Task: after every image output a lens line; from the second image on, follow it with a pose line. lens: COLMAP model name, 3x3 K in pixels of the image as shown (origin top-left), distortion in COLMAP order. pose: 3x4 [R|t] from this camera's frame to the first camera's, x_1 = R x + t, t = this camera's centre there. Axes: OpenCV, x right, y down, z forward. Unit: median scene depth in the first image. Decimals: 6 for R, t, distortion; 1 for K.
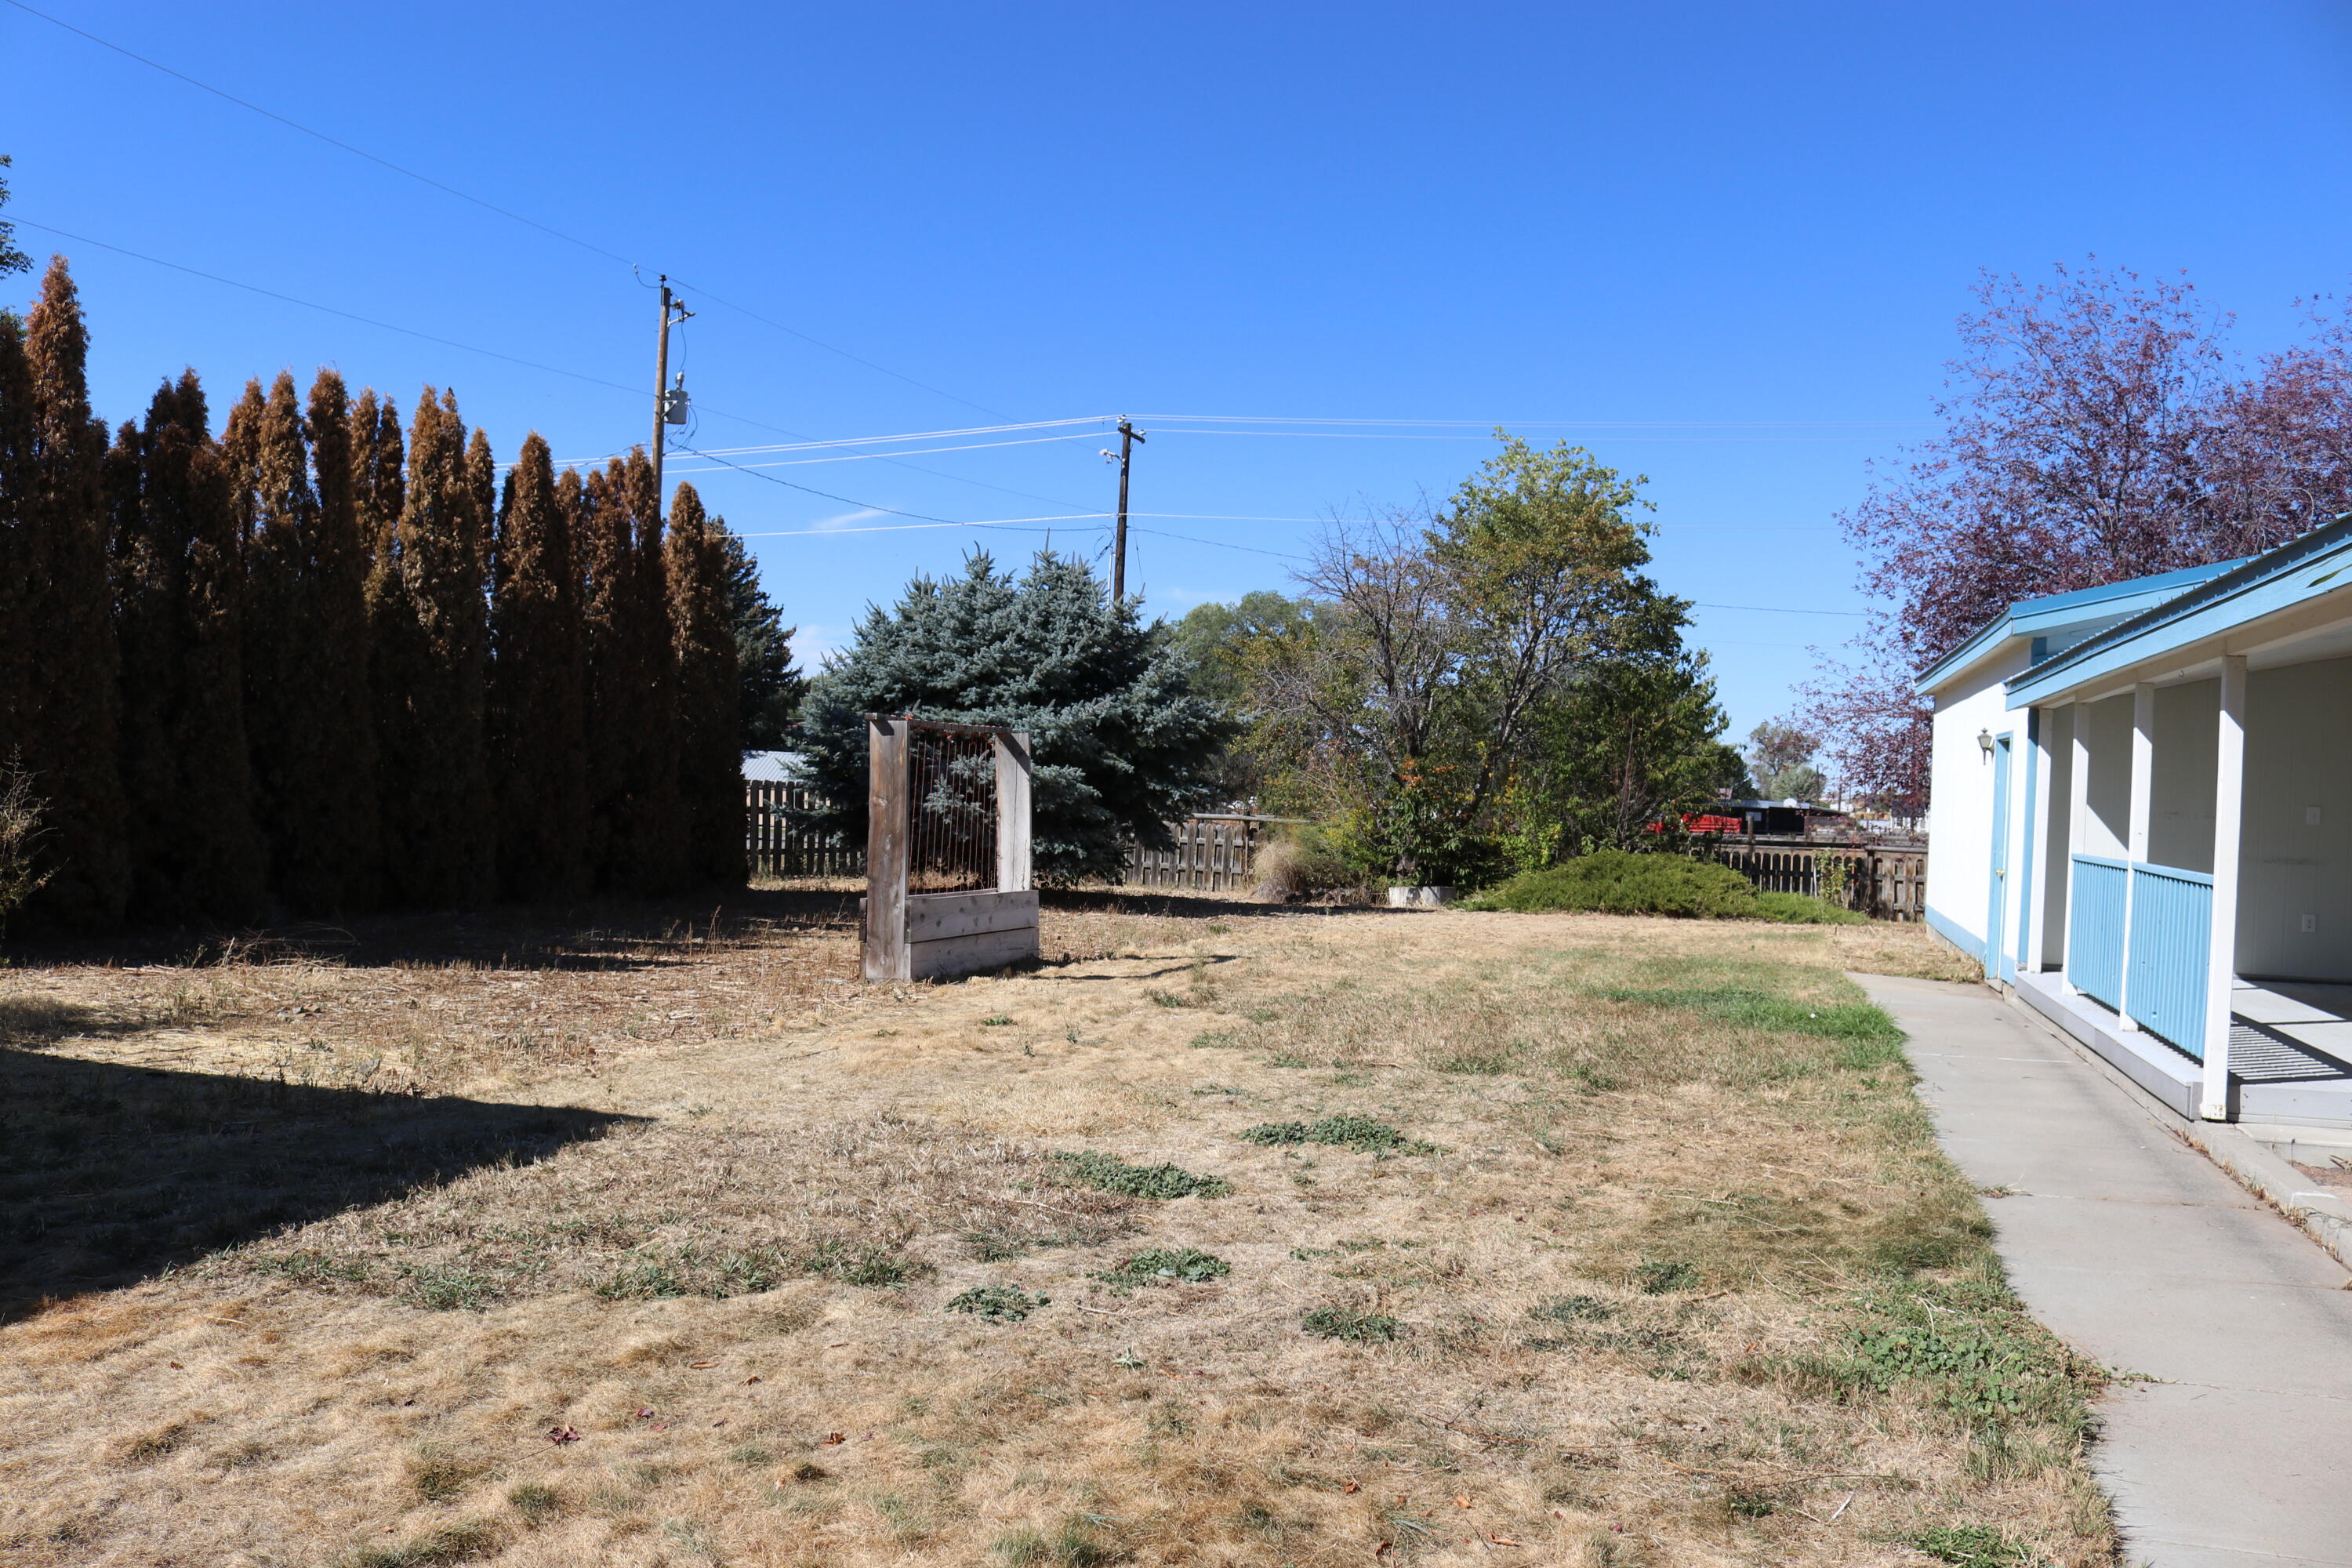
lens RADIAL K [[1978.7, 0, 1165.5], [0, 1978.7, 778.9], [0, 0, 1]] dist [-0.133962, 0.081020]
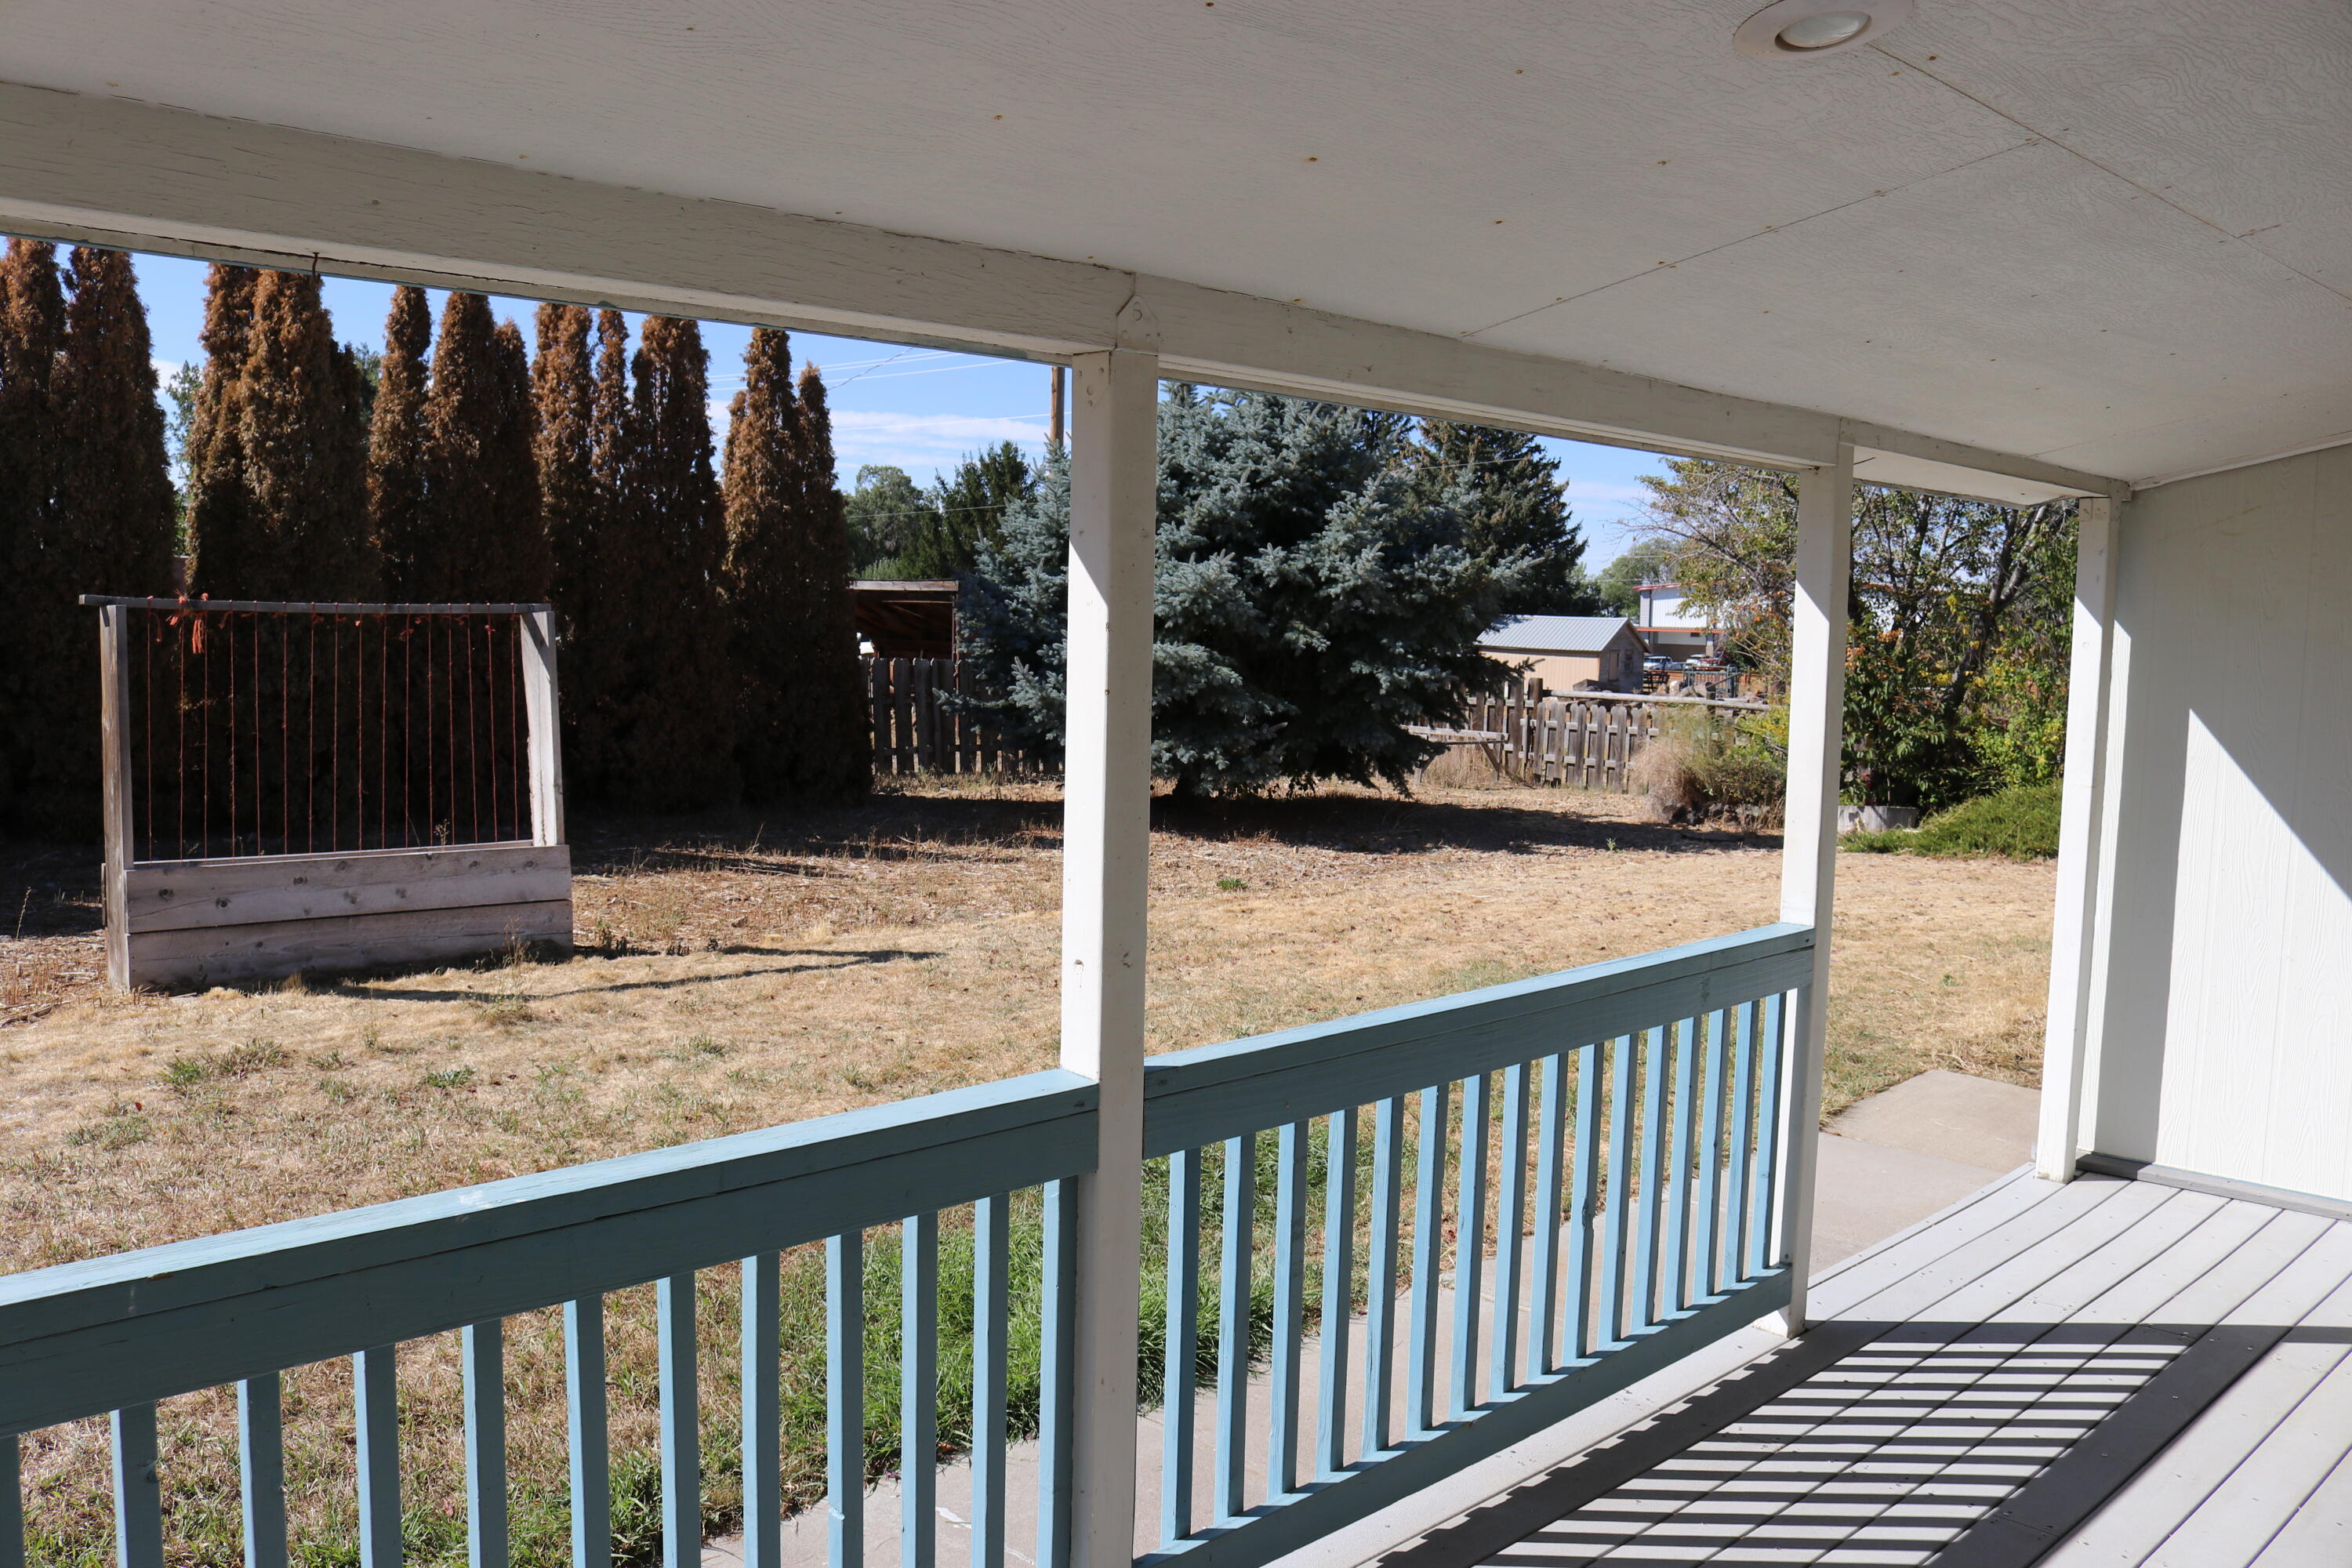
lens RADIAL K [[1978.7, 0, 1181.2], [0, 1978.7, 792.6], [0, 0, 1]] dist [-0.133962, 0.081020]
pose [[0.887102, 0.021481, -0.461072, 0.285617], [0.013884, 0.997223, 0.073173, -0.004876], [0.461364, -0.071314, 0.884340, 0.338104]]
